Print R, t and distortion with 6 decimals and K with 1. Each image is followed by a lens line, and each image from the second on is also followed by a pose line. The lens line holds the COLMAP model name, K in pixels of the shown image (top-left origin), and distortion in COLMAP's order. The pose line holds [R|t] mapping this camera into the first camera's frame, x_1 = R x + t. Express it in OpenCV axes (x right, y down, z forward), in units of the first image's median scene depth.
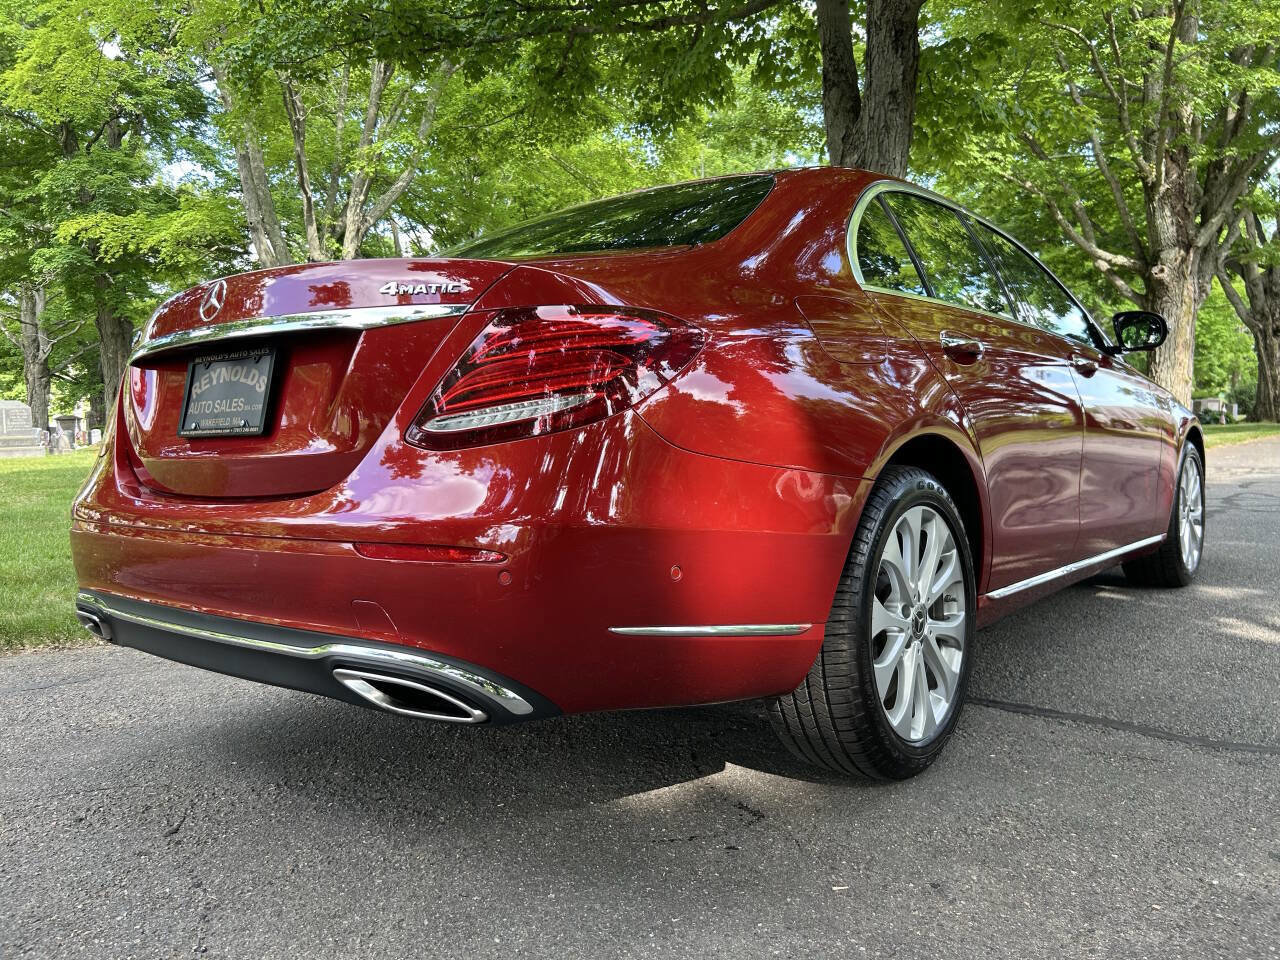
lens RADIAL K [[970.6, 0, 635.1], [0, 970.6, 486.8], [0, 0, 1]] dist [0.039518, -0.044631]
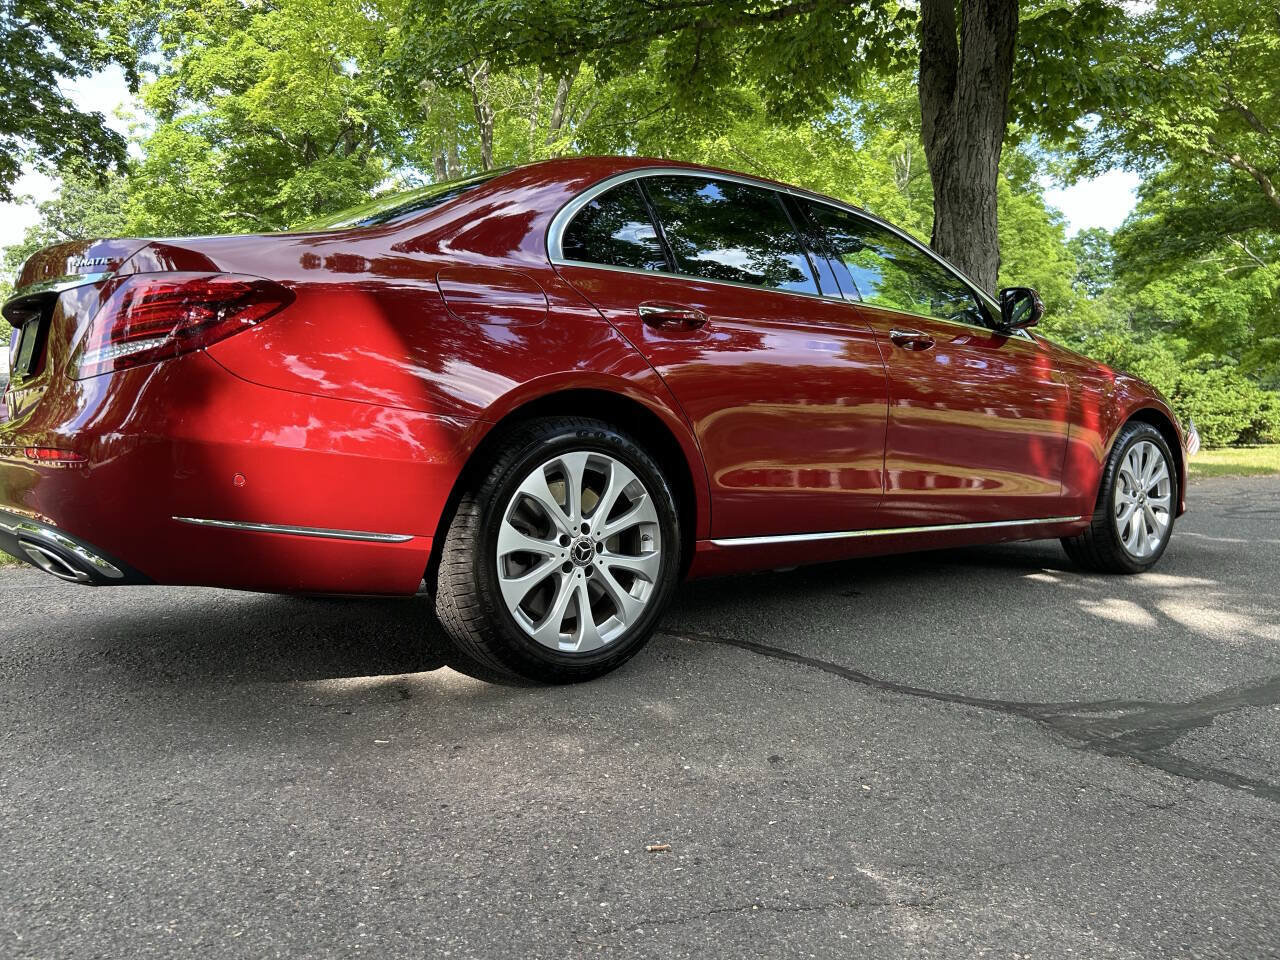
lens RADIAL K [[970.6, 0, 635.1], [0, 970.6, 489.3], [0, 0, 1]] dist [0.039518, -0.044631]
pose [[0.975454, 0.036768, -0.217110, 0.072891], [-0.034826, 0.999312, 0.012769, 0.005868], [0.217430, -0.004895, 0.976064, -0.012973]]
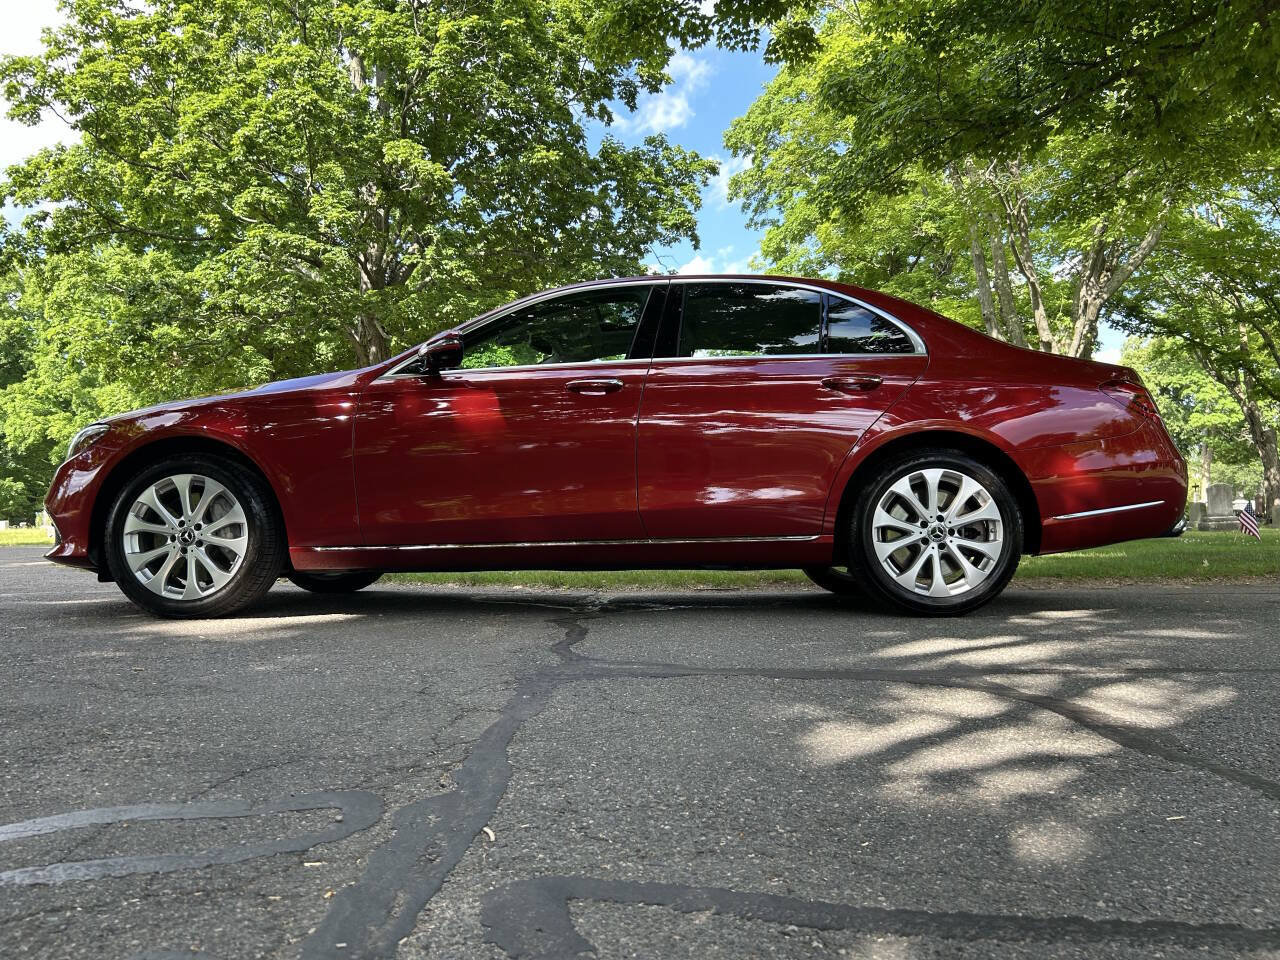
lens RADIAL K [[970.6, 0, 642.2], [0, 970.6, 486.4], [0, 0, 1]] dist [0.039518, -0.044631]
pose [[0.653332, -0.019687, -0.756815, 0.219938], [-0.050821, 0.996266, -0.069788, 0.017977], [0.755363, 0.084057, 0.649893, 0.031965]]
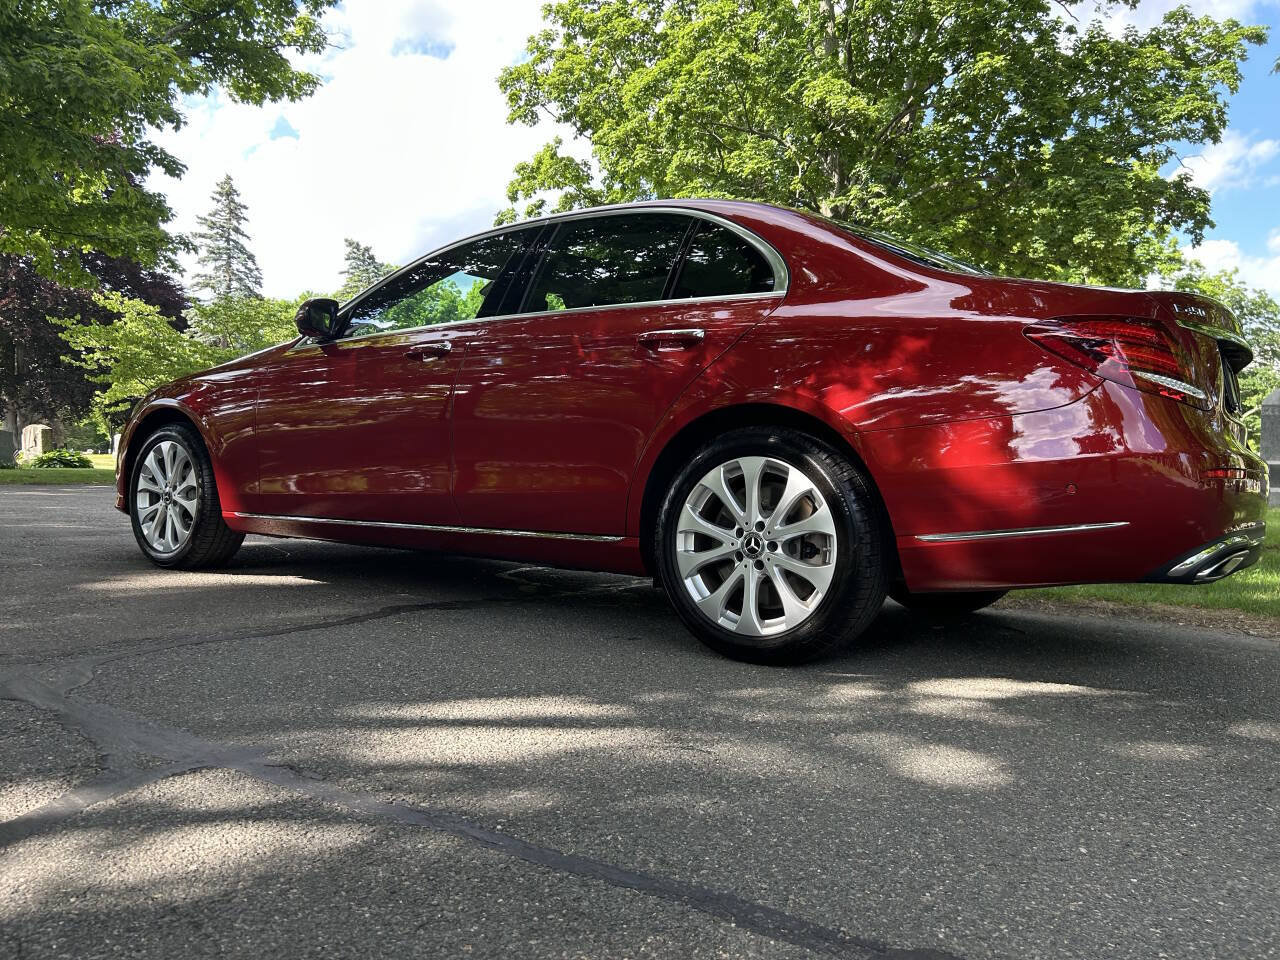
lens RADIAL K [[970.6, 0, 628.4], [0, 970.6, 479.0], [0, 0, 1]] dist [0.039518, -0.044631]
pose [[0.125128, 0.034070, -0.991555, 0.248606], [-0.096400, 0.995099, 0.022027, -0.002545], [0.987446, 0.092829, 0.127800, 0.185606]]
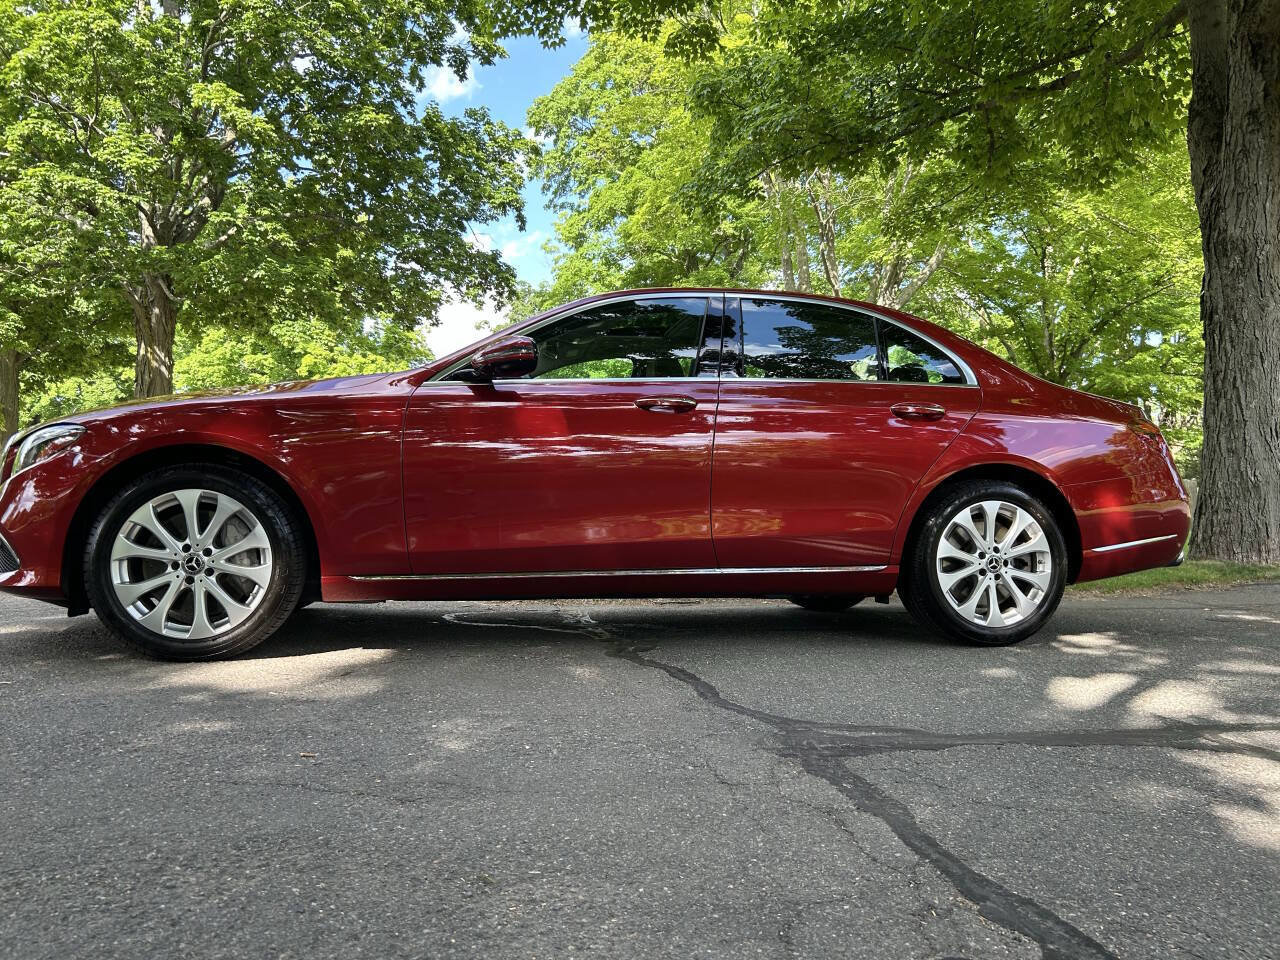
lens RADIAL K [[970.6, 0, 639.7], [0, 970.6, 488.2], [0, 0, 1]] dist [0.039518, -0.044631]
pose [[0.812607, 0.013243, -0.582662, 0.160987], [-0.060291, 0.996288, -0.061440, 0.011014], [0.579685, 0.085056, 0.810389, -0.004460]]
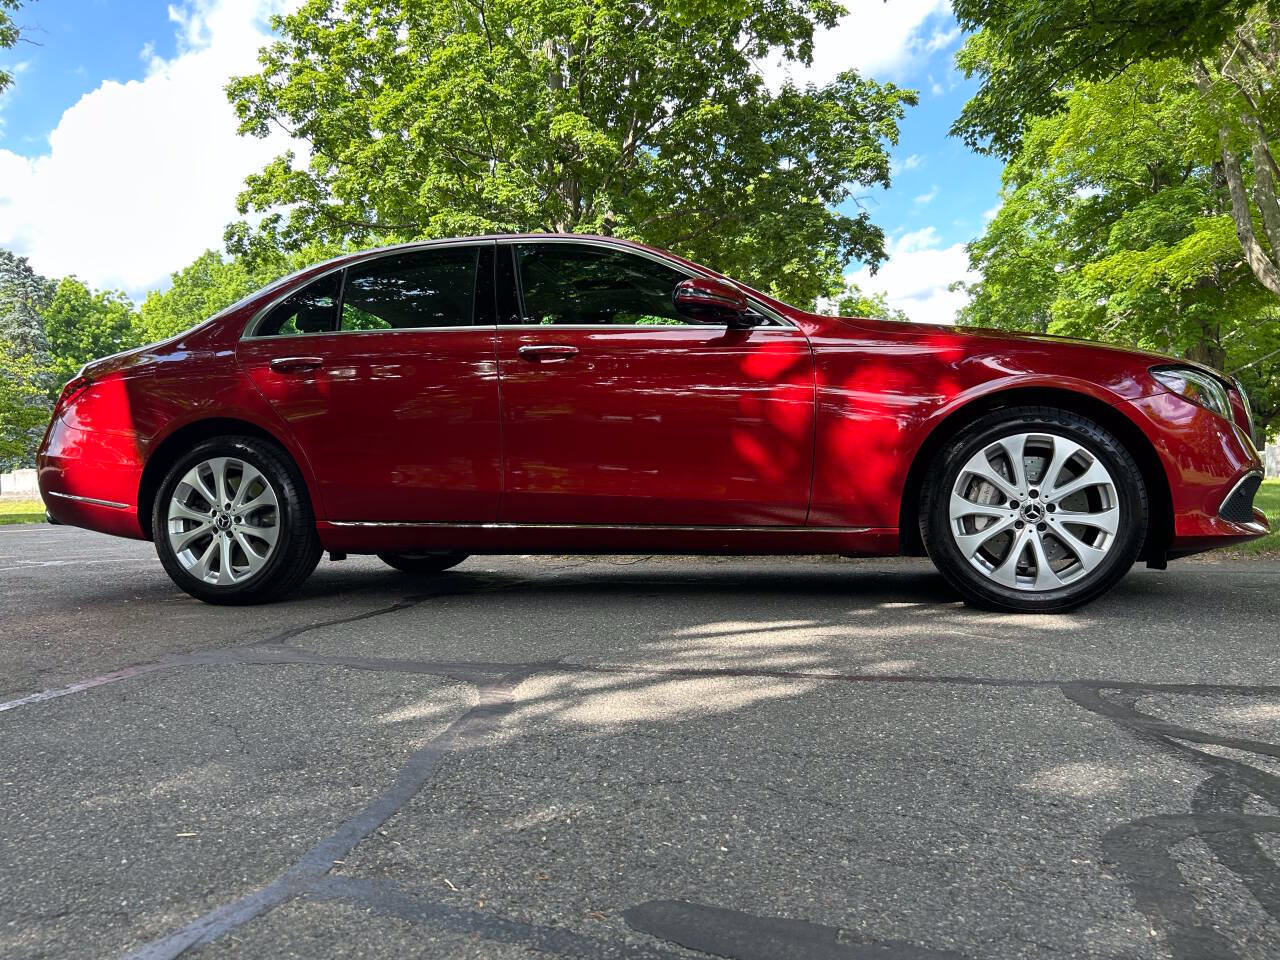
lens RADIAL K [[970.6, 0, 638.8], [0, 970.6, 492.5], [0, 0, 1]] dist [0.039518, -0.044631]
pose [[0.422821, 0.014750, -0.906093, 0.276009], [-0.041783, 0.999121, -0.003233, 0.007149], [0.905249, 0.039226, 0.423066, 0.112778]]
